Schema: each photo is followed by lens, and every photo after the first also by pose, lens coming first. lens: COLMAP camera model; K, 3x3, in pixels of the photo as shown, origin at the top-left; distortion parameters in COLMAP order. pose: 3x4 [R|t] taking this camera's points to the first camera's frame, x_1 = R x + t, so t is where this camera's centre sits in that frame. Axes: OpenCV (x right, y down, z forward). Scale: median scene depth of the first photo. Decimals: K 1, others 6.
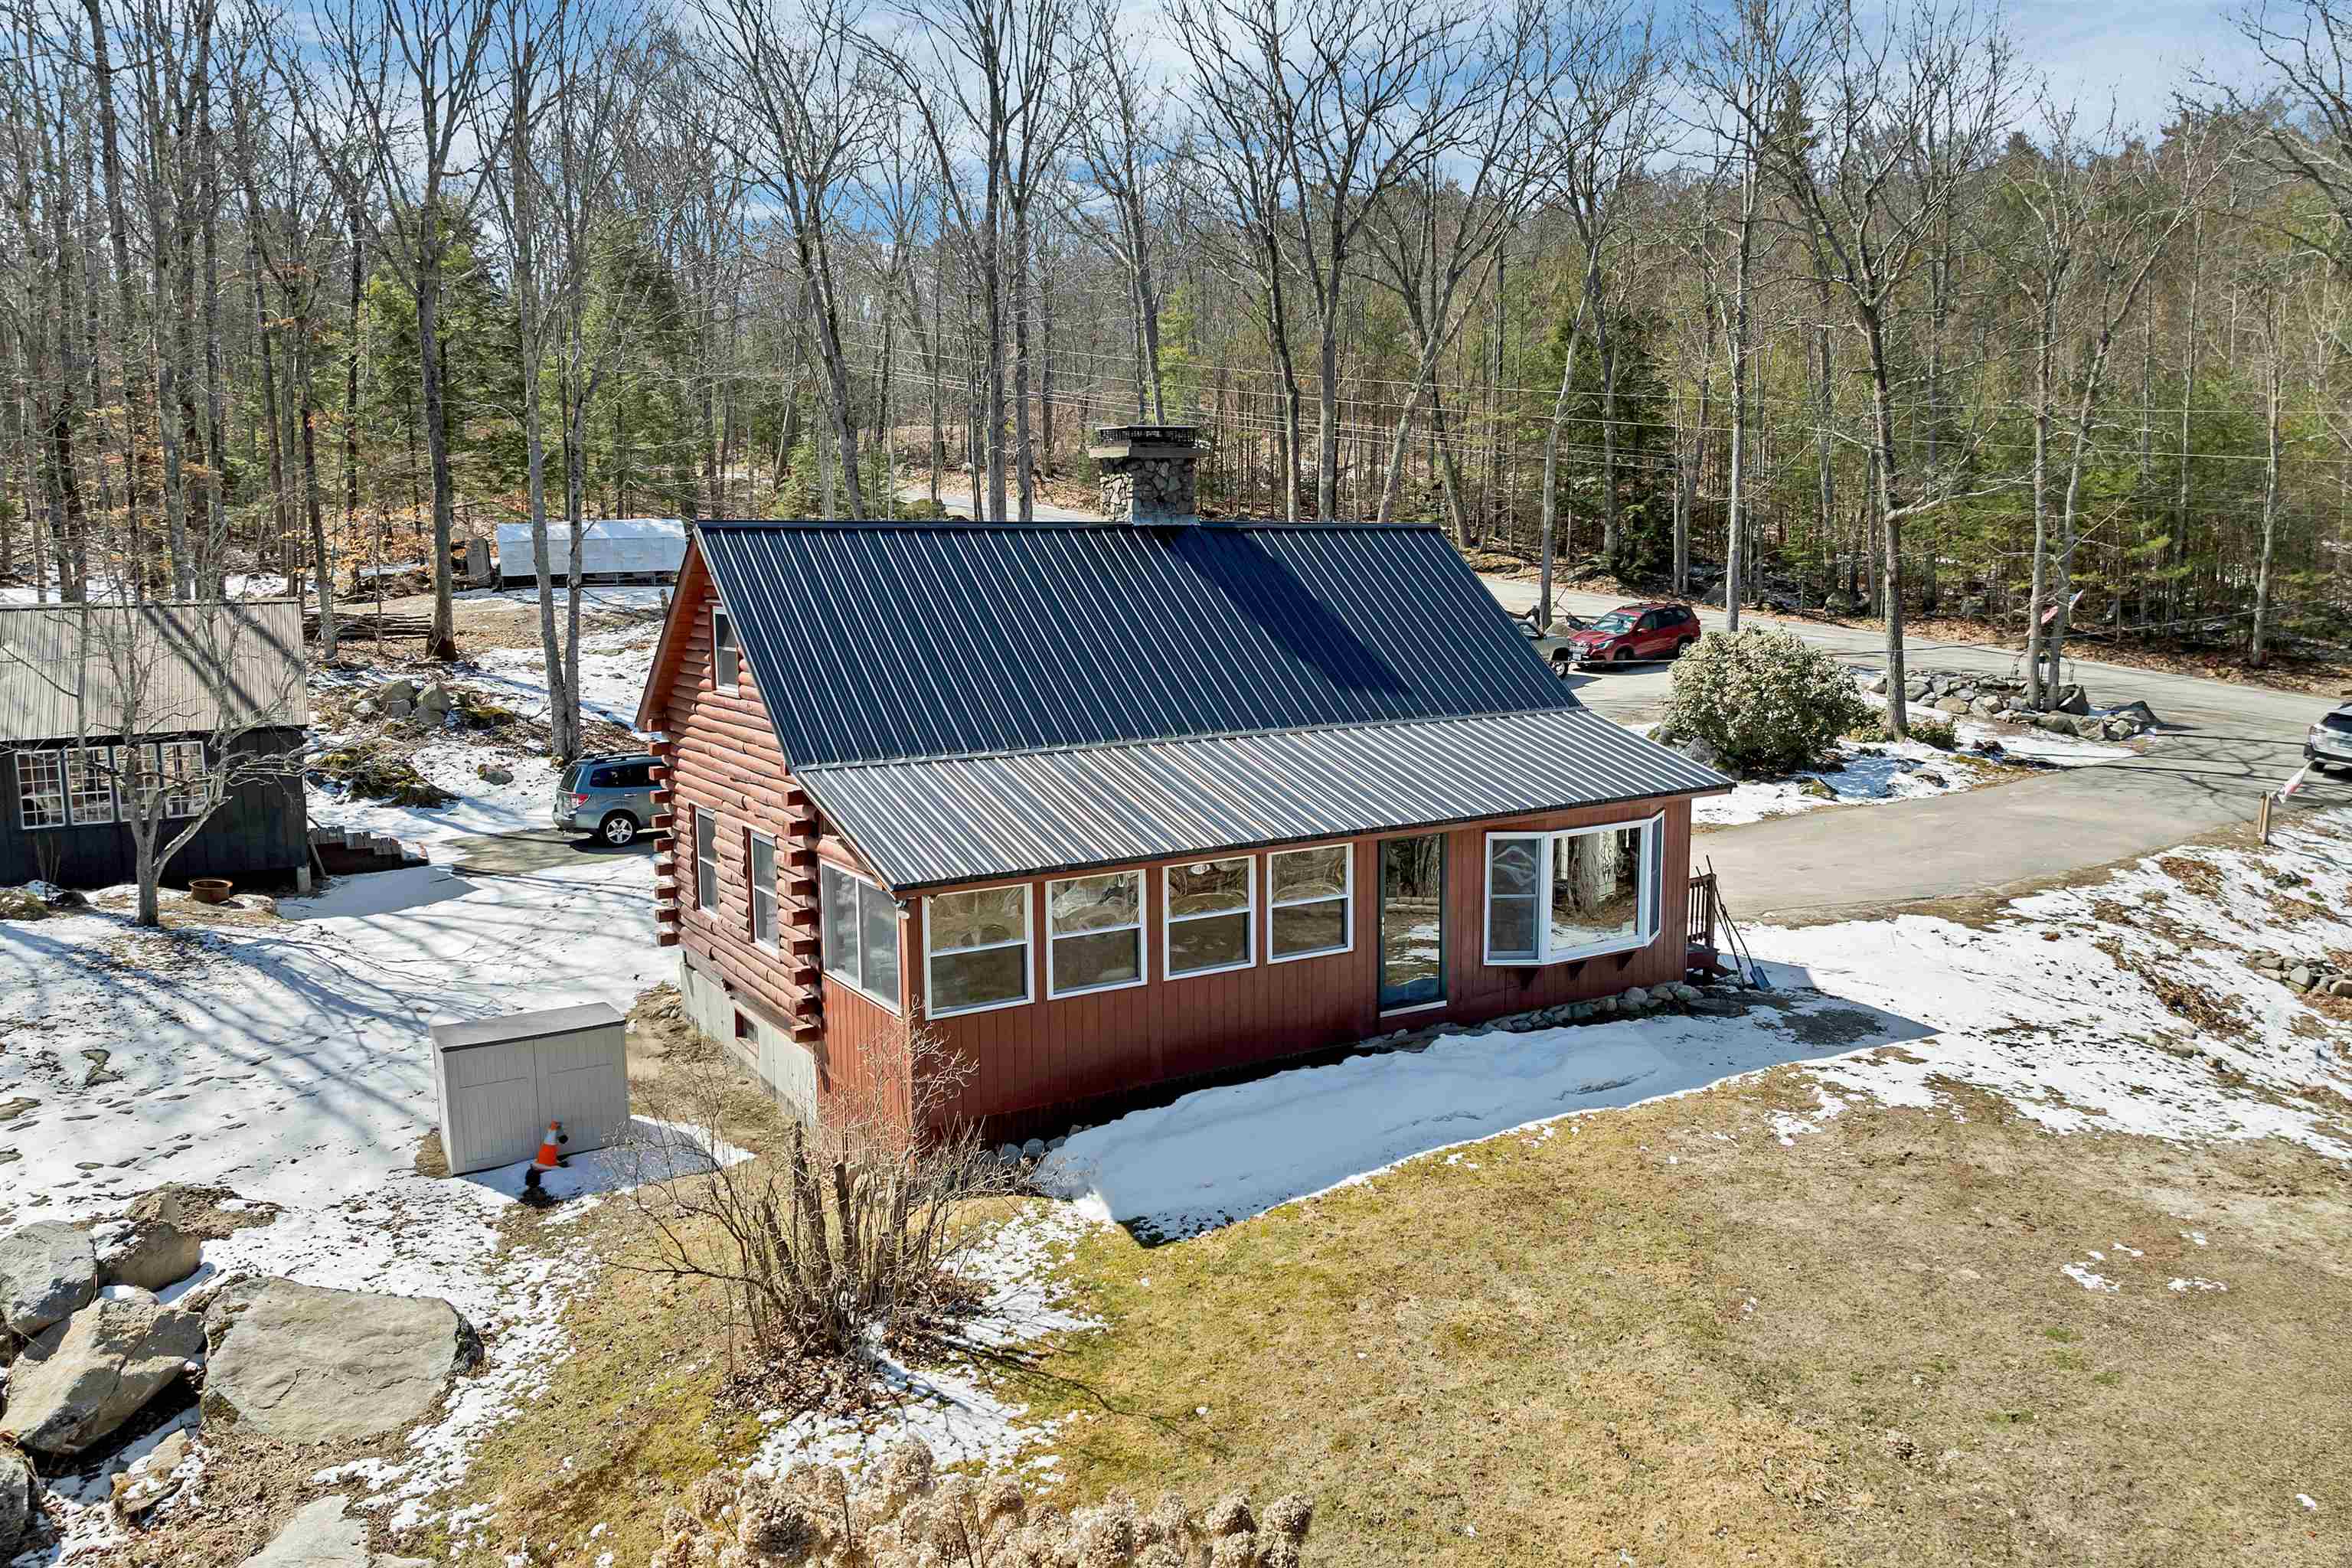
lens RADIAL K [[1685.9, 0, 1171.2], [0, 1685.9, 763.6], [0, 0, 1]] dist [-0.036585, -0.006365]
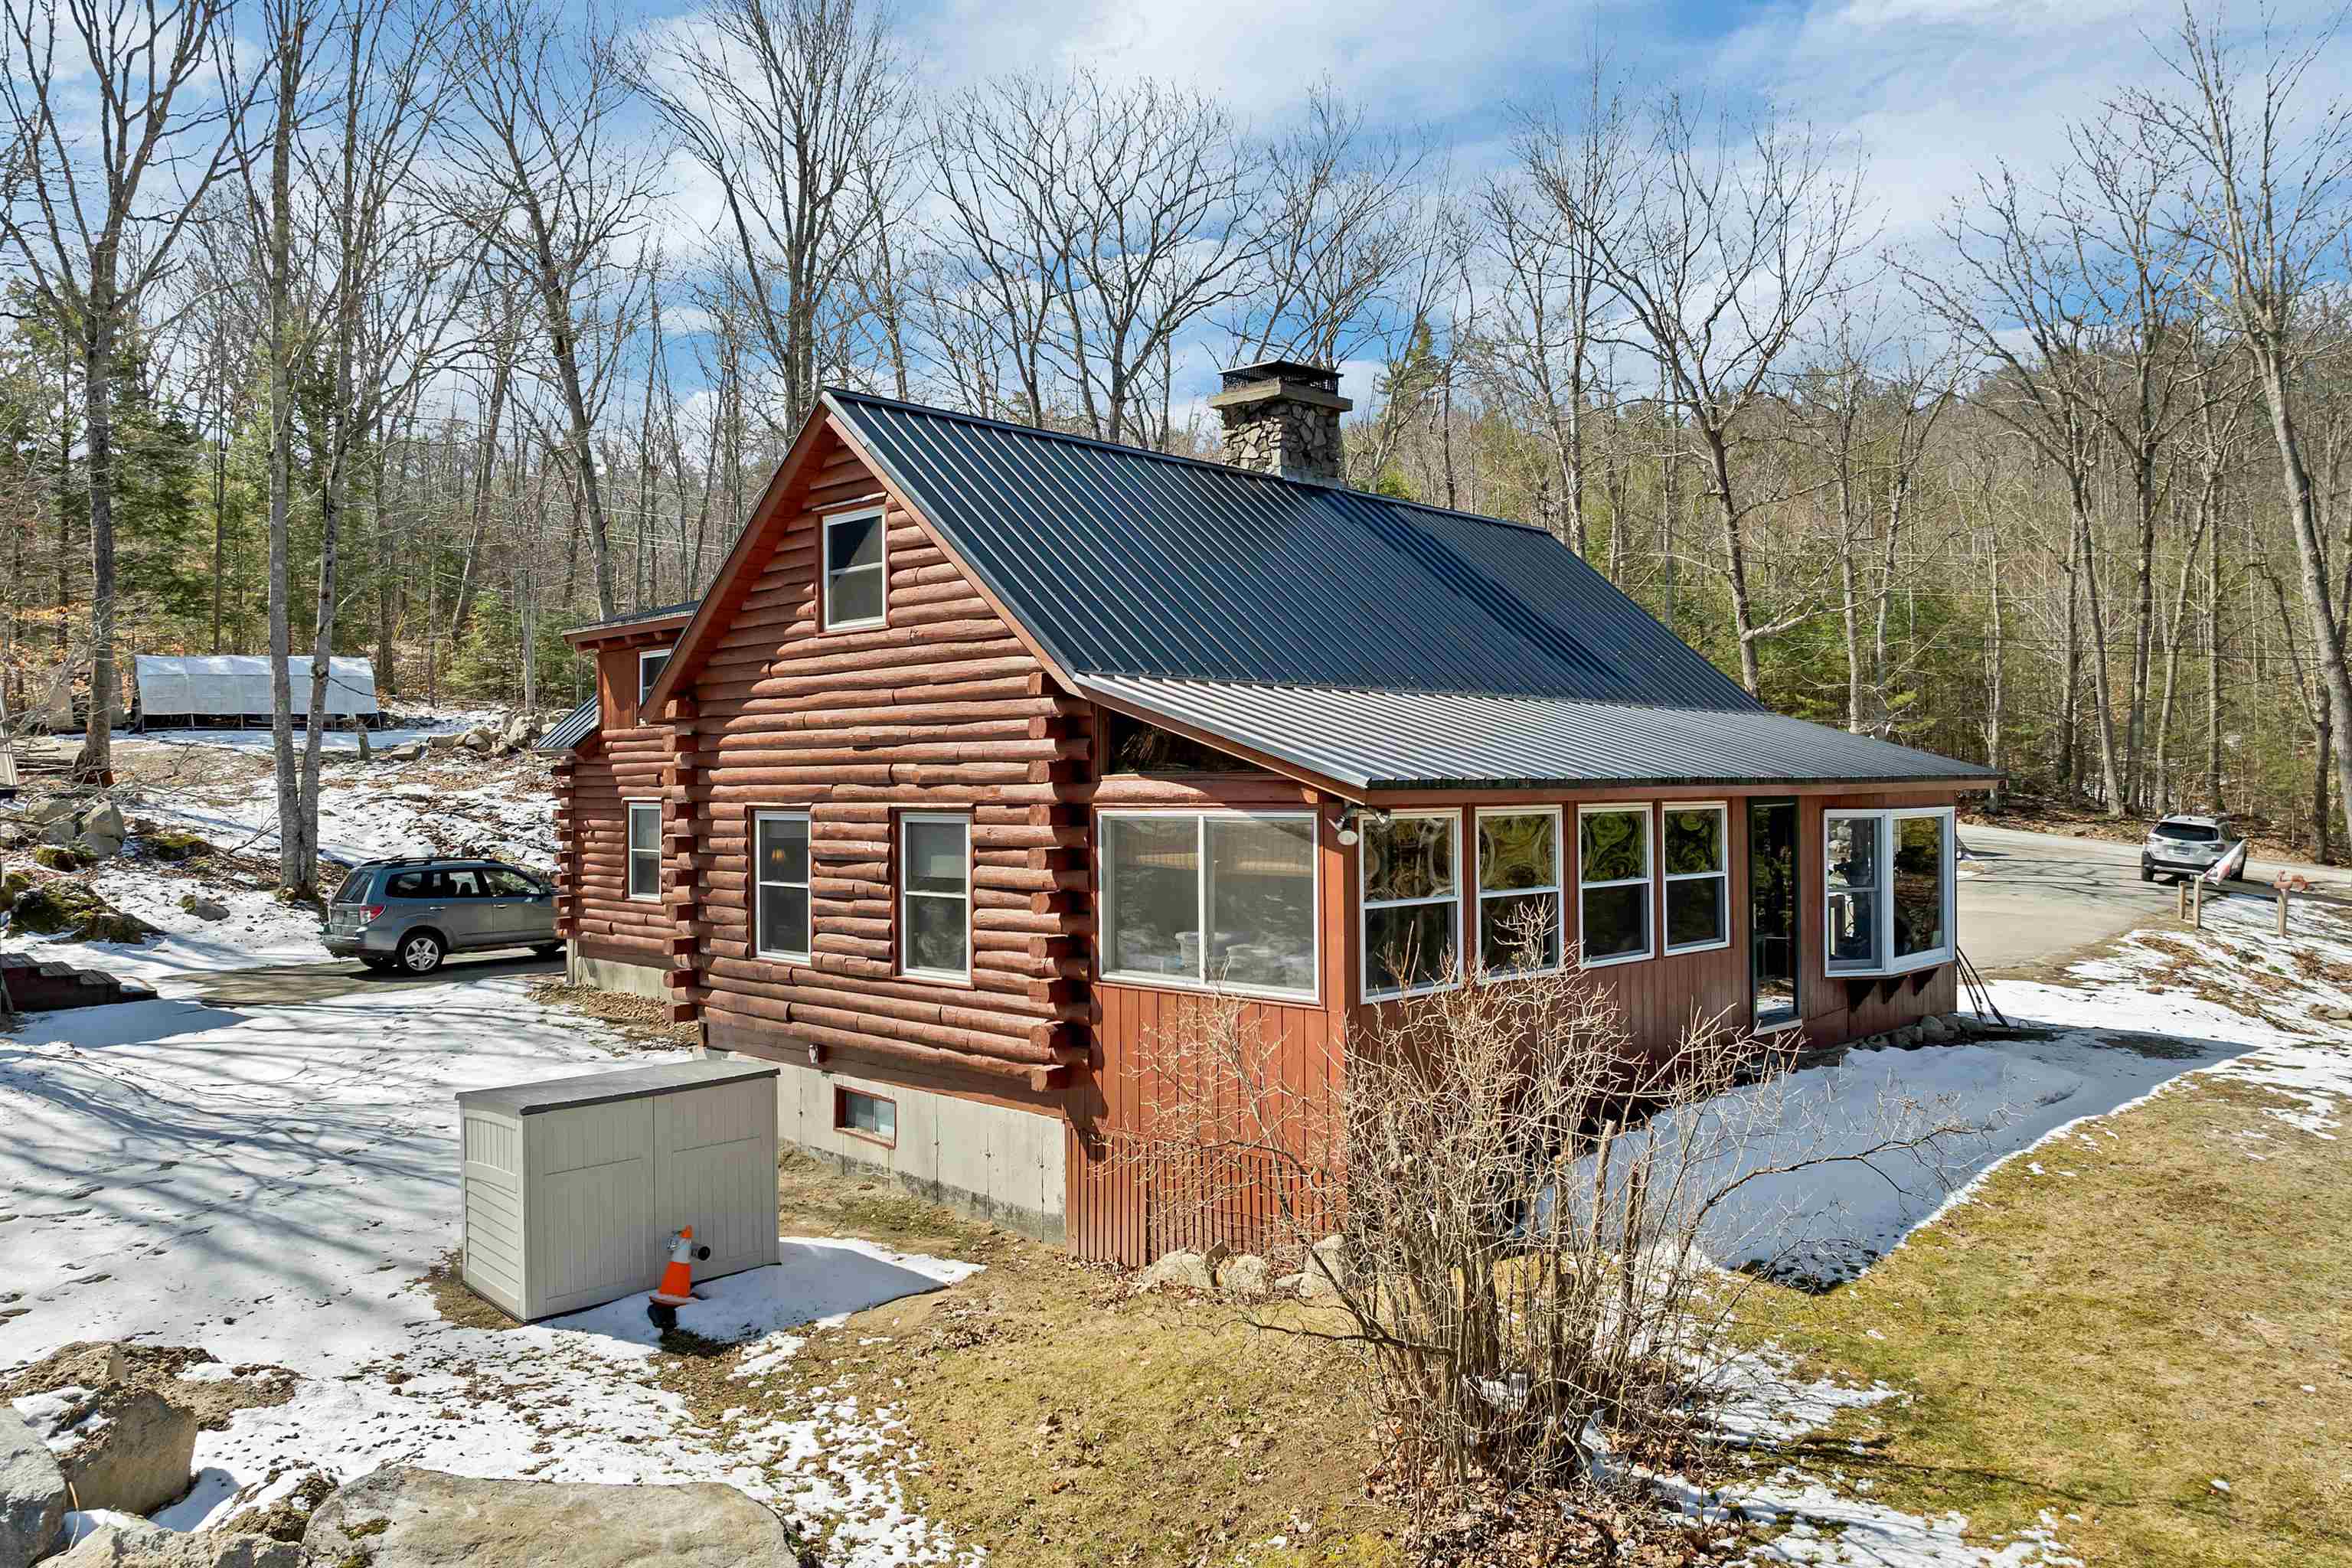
lens RADIAL K [[1685.9, 0, 1171.2], [0, 1685.9, 763.6], [0, 0, 1]] dist [-0.036585, -0.006365]
pose [[0.970946, 0.004506, 0.239257, -0.343721], [0.029346, 0.990034, -0.137735, 0.133170], [-0.237494, 0.140754, 0.961137, 0.321023]]
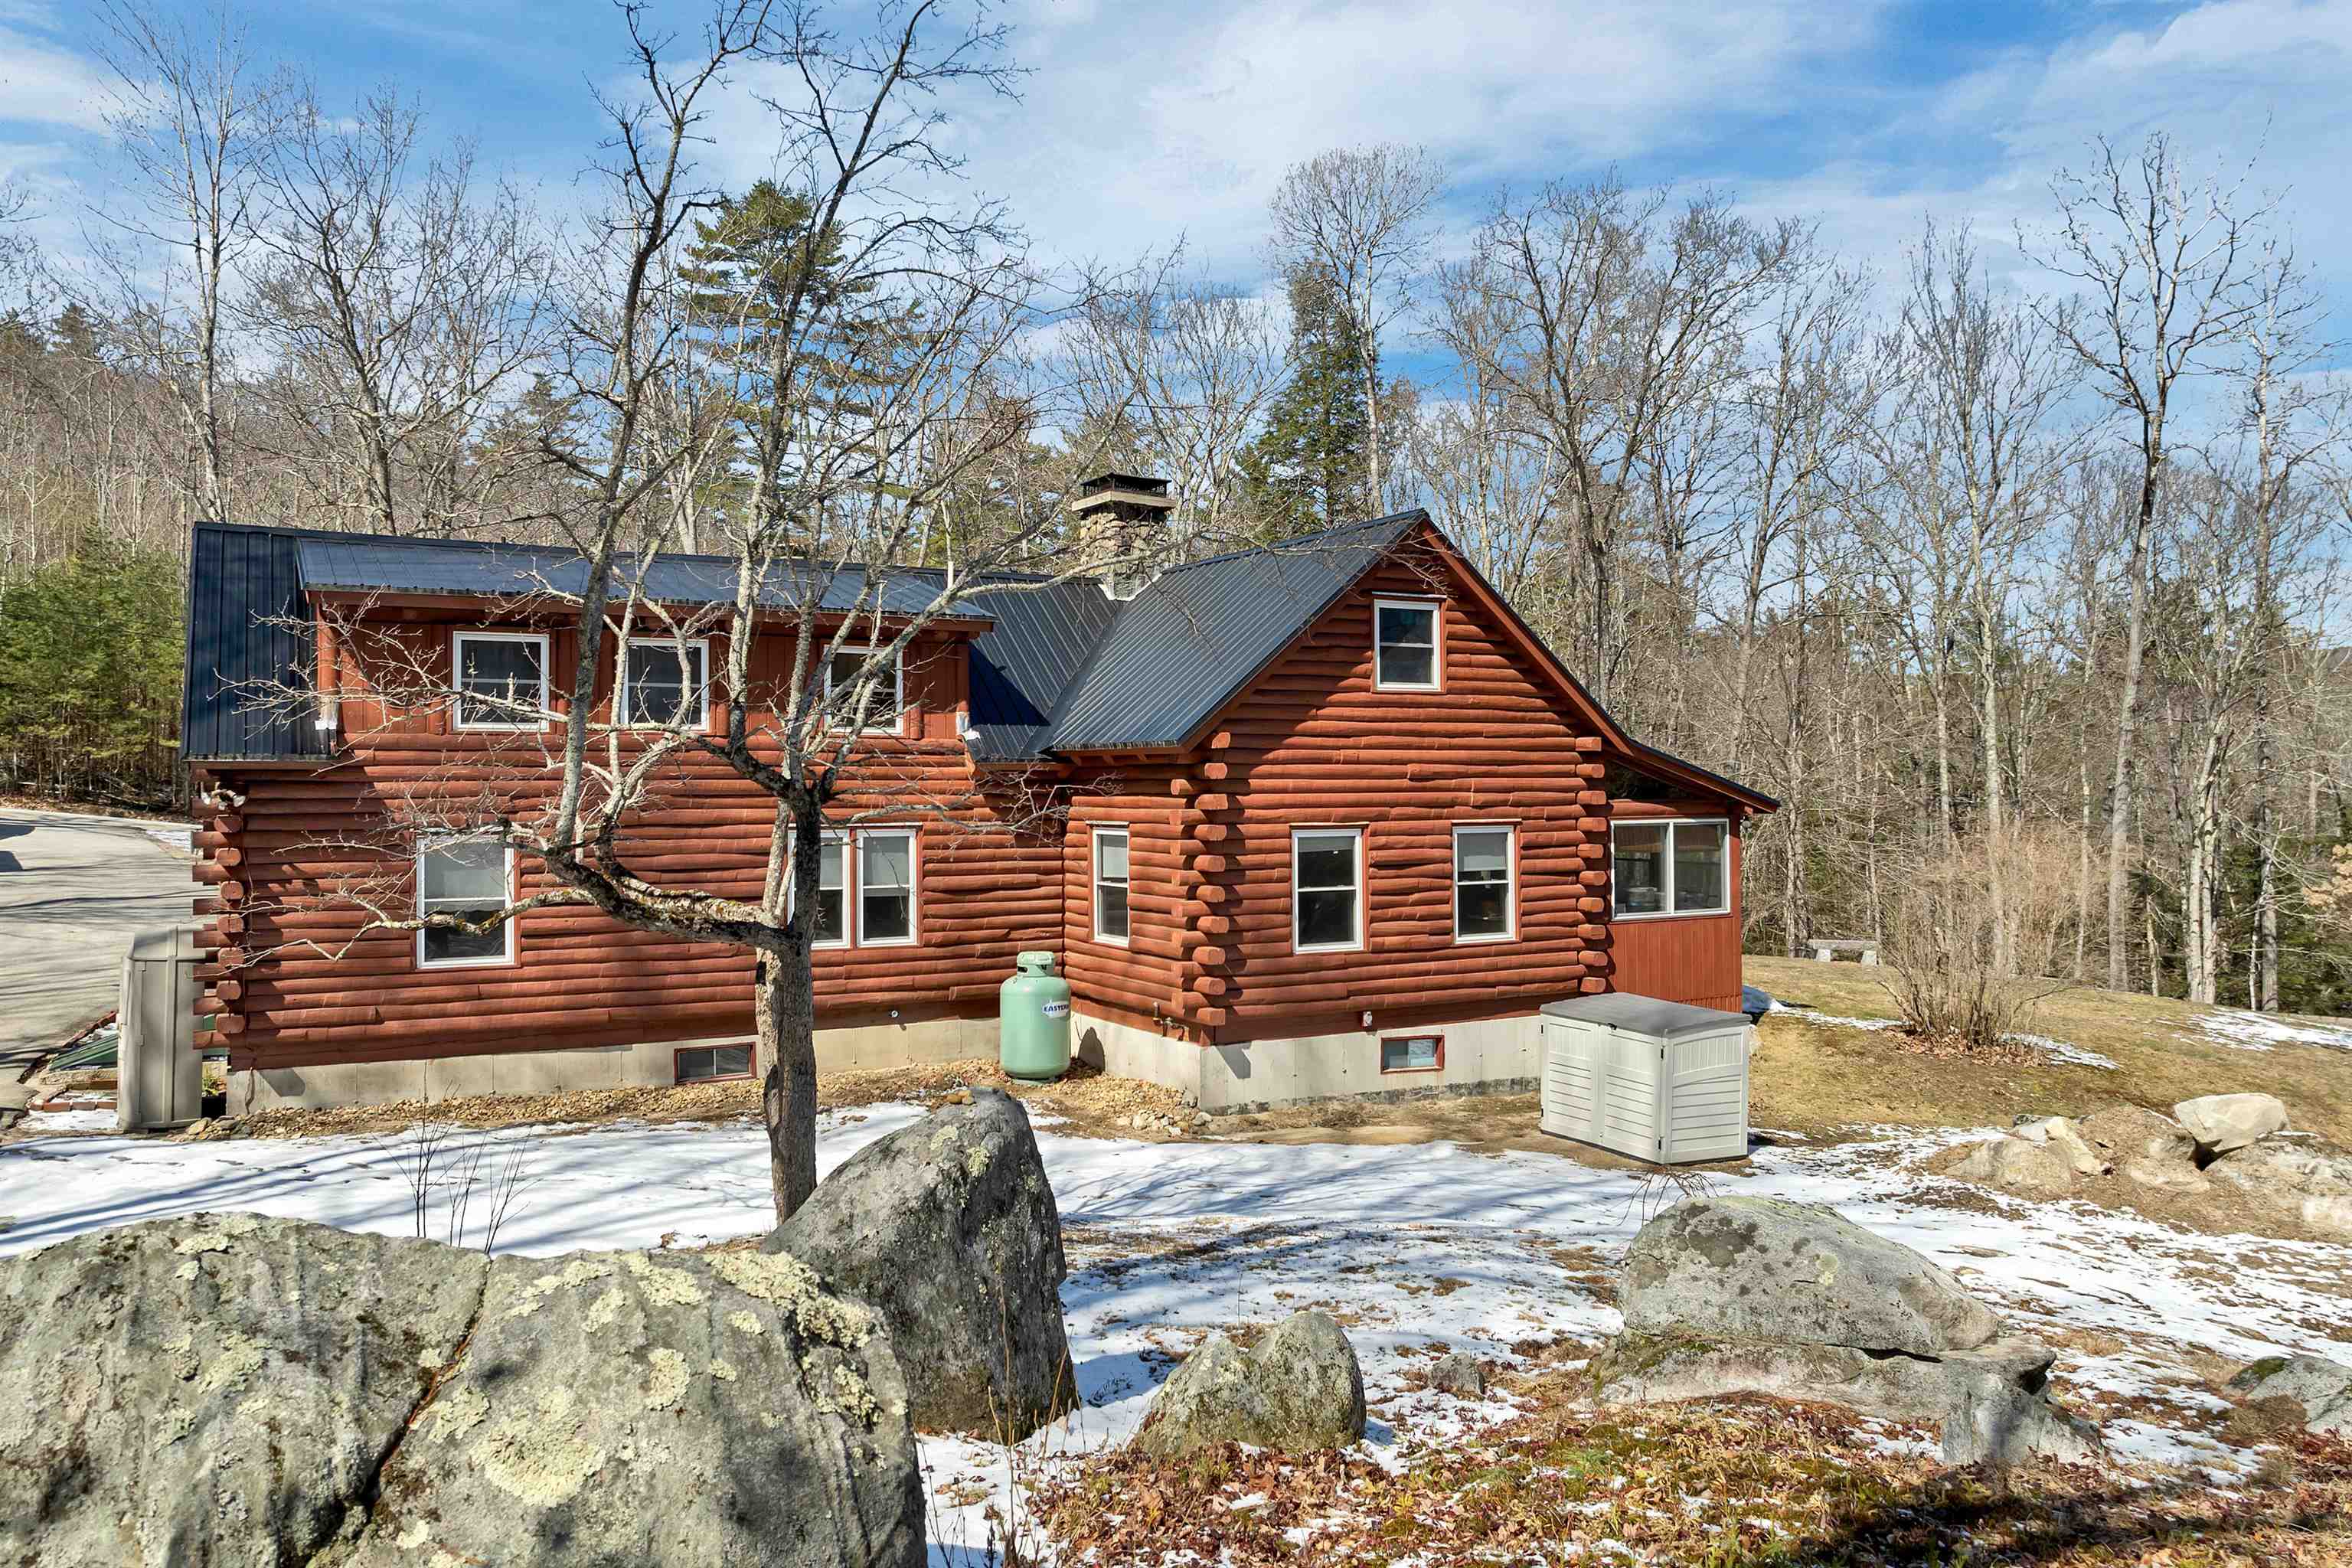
lens RADIAL K [[1685.9, 0, 1171.2], [0, 1685.9, 763.6], [0, 0, 1]] dist [-0.036585, -0.006365]
pose [[0.043392, 0.018326, 0.998890, -1.391296], [0.130818, 0.991119, -0.023866, 0.004498], [-0.990456, 0.131709, 0.040609, 1.246227]]
